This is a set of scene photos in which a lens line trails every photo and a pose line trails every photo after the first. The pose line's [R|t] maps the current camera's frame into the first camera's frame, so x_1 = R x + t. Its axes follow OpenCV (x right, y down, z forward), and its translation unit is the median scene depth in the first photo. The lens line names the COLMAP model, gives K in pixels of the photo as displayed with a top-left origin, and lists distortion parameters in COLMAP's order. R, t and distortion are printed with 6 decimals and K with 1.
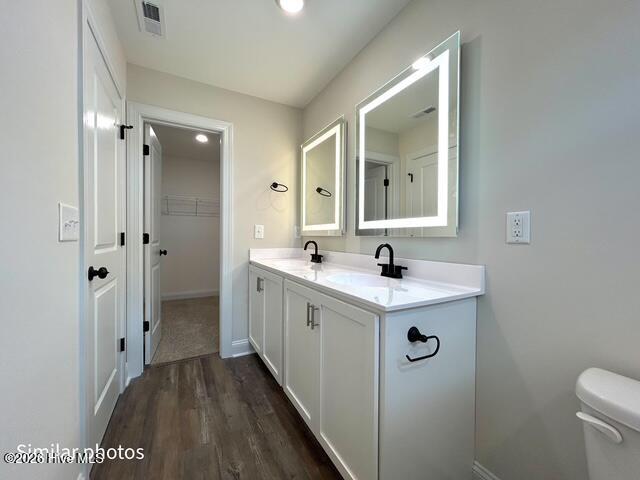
lens RADIAL K [[258.2, 0, 322.7], [0, 258.2, 241.7], [0, 0, 1]] dist [-0.001166, 0.001180]
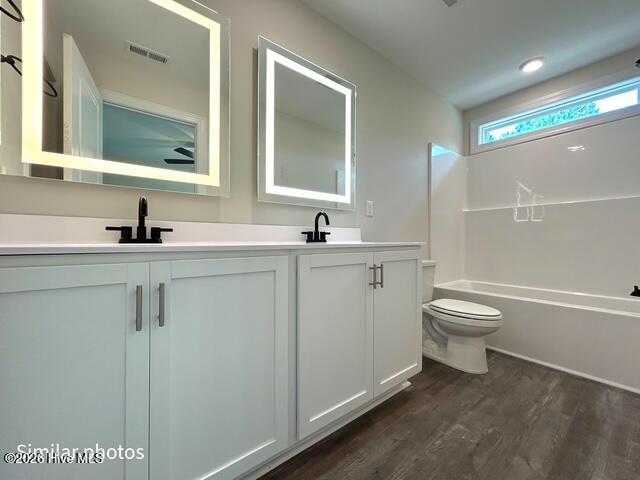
lens RADIAL K [[258.2, 0, 325.5], [0, 258.2, 236.1], [0, 0, 1]] dist [-0.001166, 0.001180]
pose [[-0.156906, -0.004780, 0.987602, -0.881166], [0.008358, 0.999946, 0.006167, 0.107188], [-0.987578, 0.009222, -0.156858, 1.195356]]
